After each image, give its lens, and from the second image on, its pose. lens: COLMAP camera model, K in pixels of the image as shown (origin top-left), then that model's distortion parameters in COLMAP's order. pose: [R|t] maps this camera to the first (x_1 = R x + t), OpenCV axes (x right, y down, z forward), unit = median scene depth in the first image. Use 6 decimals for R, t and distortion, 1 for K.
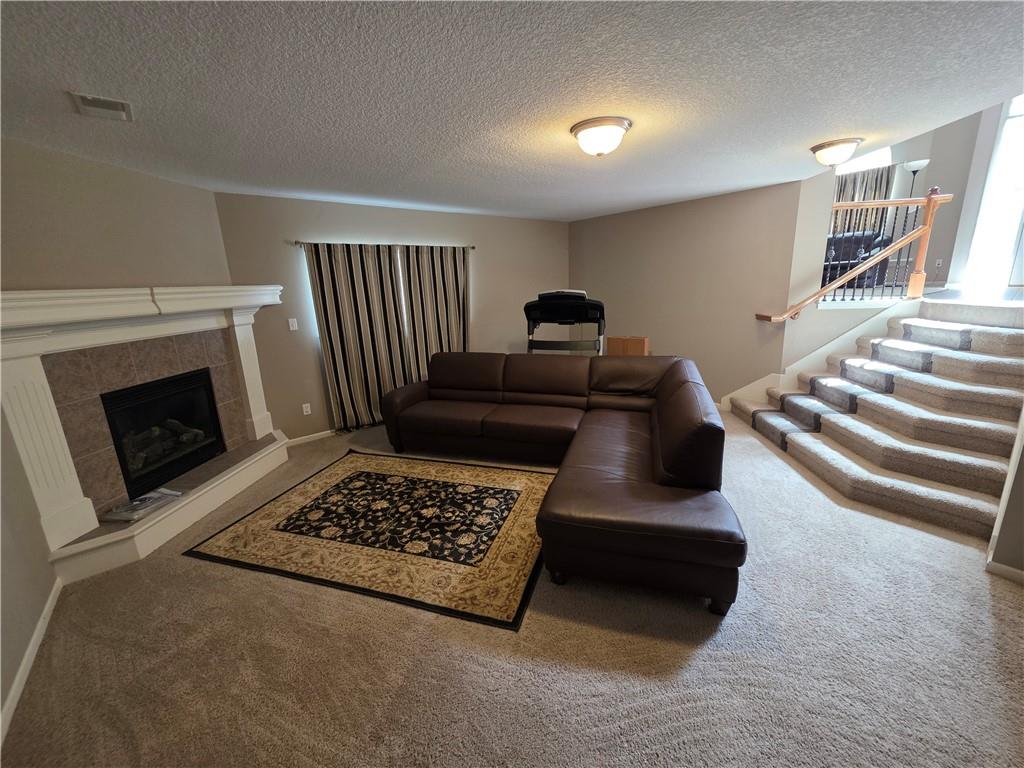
lens RADIAL K [[415.6, 0, 512.0], [0, 415.6, 384.0], [0, 0, 1]] dist [-0.002392, -0.000007]
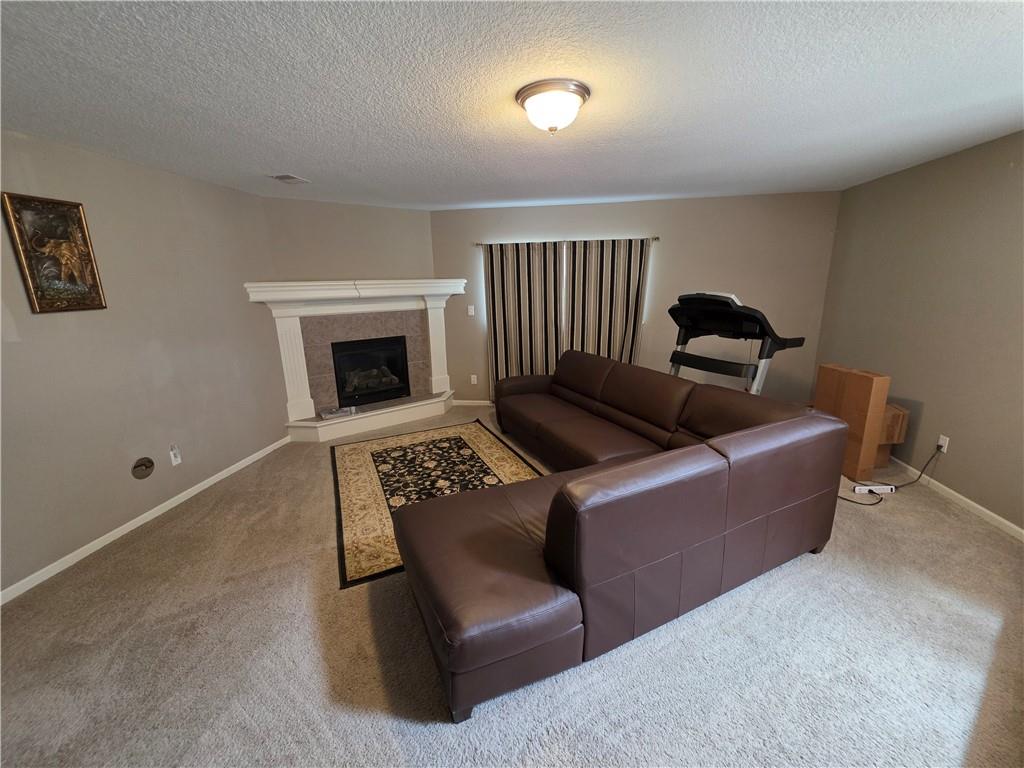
lens RADIAL K [[411.4, 0, 510.1], [0, 411.4, 386.8], [0, 0, 1]] dist [0.000242, 0.000199]
pose [[0.665485, 0.207100, -0.717105, 0.581649], [-0.183211, 0.976668, 0.112039, -0.095198], [0.723577, 0.056821, 0.687901, 0.294472]]
